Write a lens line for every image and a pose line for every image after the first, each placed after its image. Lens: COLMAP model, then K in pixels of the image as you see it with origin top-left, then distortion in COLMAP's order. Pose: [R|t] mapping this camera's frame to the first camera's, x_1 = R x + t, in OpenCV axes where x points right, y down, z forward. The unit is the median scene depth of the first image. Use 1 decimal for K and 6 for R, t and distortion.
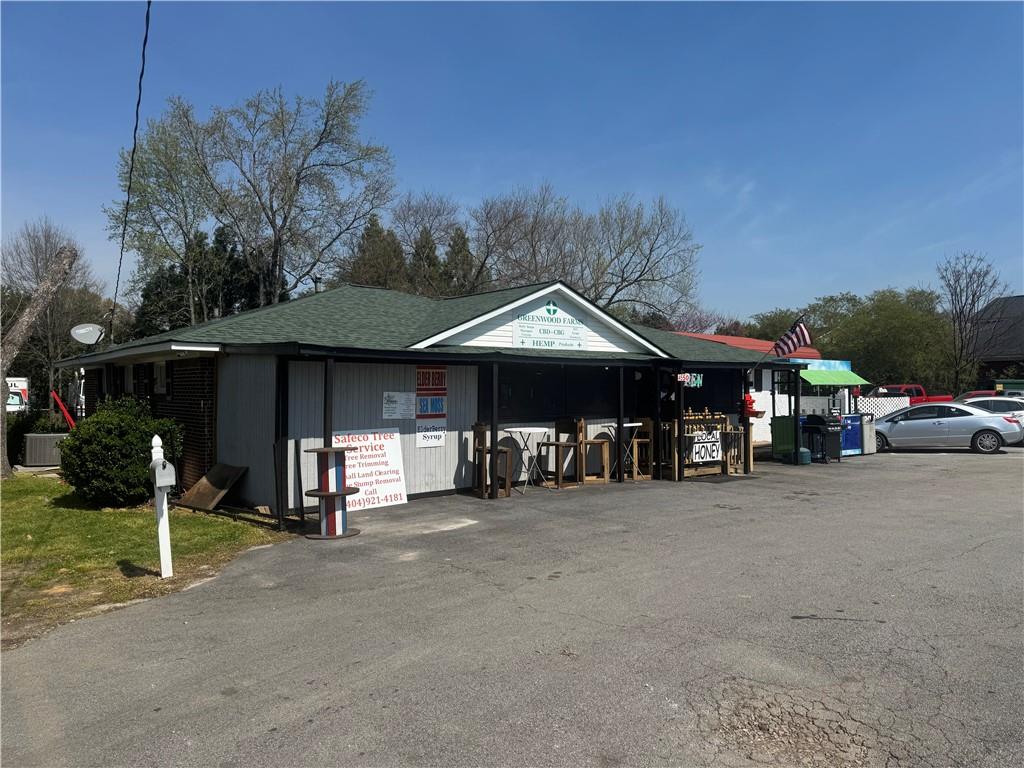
lens RADIAL K [[716.1, 0, 510.4], [0, 716.1, 381.3], [0, 0, 1]] dist [-0.004304, -0.012109]
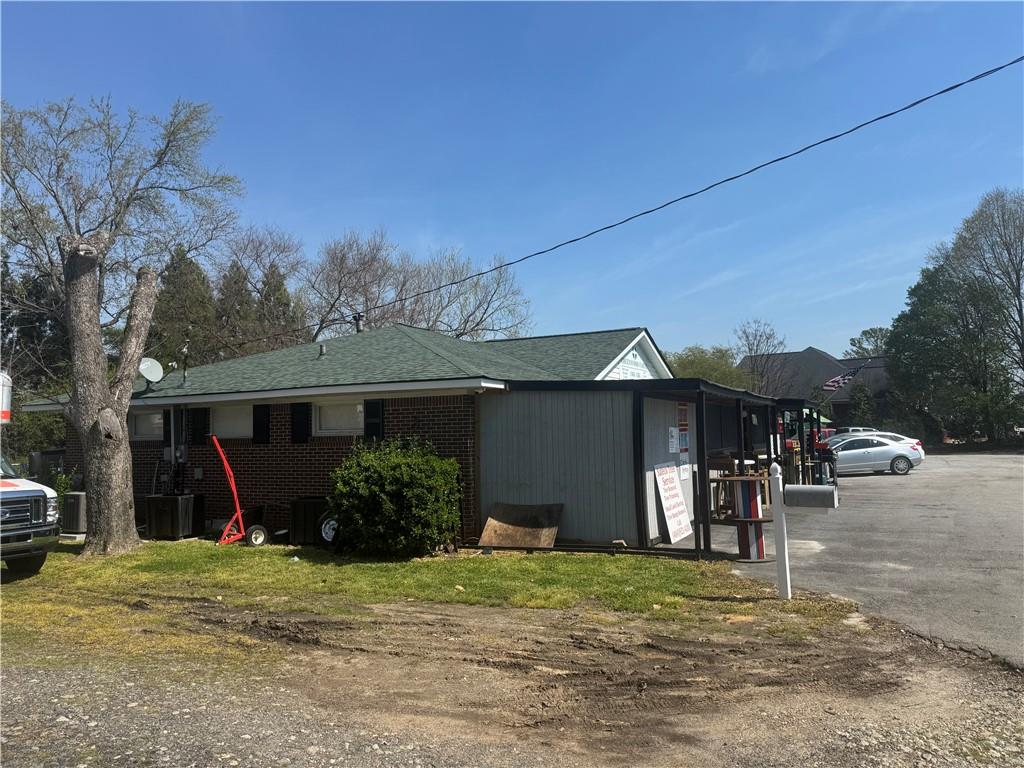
lens RADIAL K [[716.1, 0, 512.0], [0, 716.1, 385.6], [0, 0, 1]] dist [-0.004304, -0.012109]
pose [[0.925749, 0.011584, 0.377961, -0.599708], [0.011881, 0.998146, -0.059691, 0.010250], [-0.377952, 0.059750, 0.923895, 0.066173]]
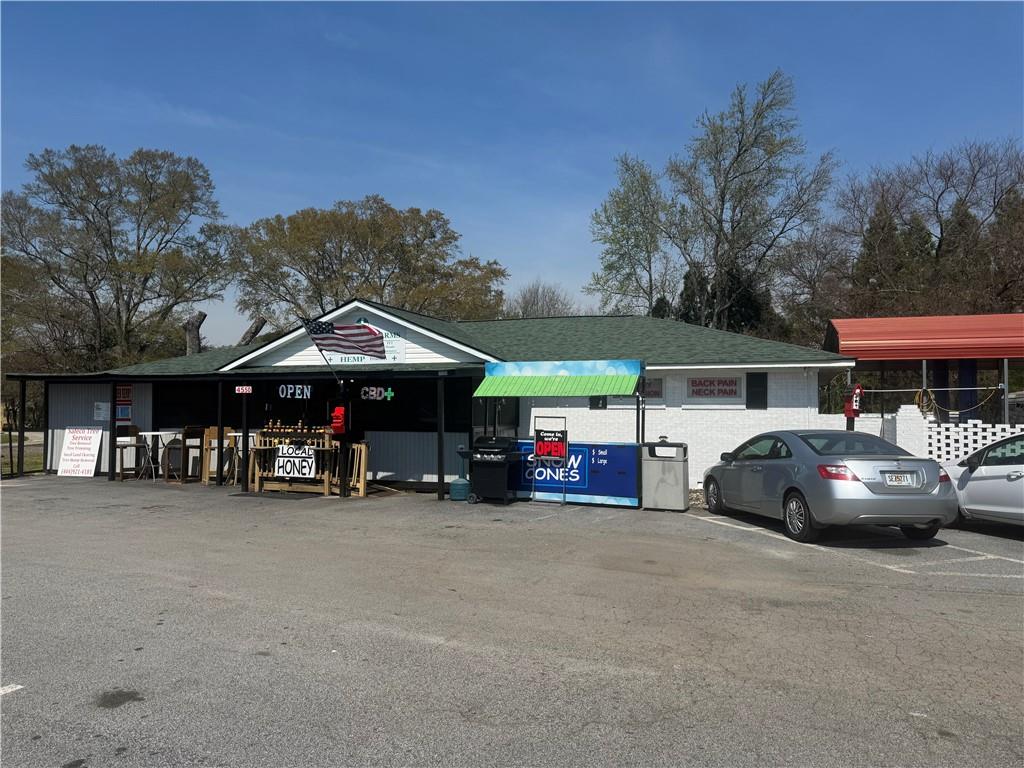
lens RADIAL K [[716.1, 0, 510.7], [0, 716.1, 391.1], [0, 0, 1]] dist [-0.004304, -0.012109]
pose [[0.527155, -0.014700, -0.849642, 1.220188], [0.002432, 0.999872, -0.015791, 0.012827], [0.849766, 0.006258, 0.527123, 0.732250]]
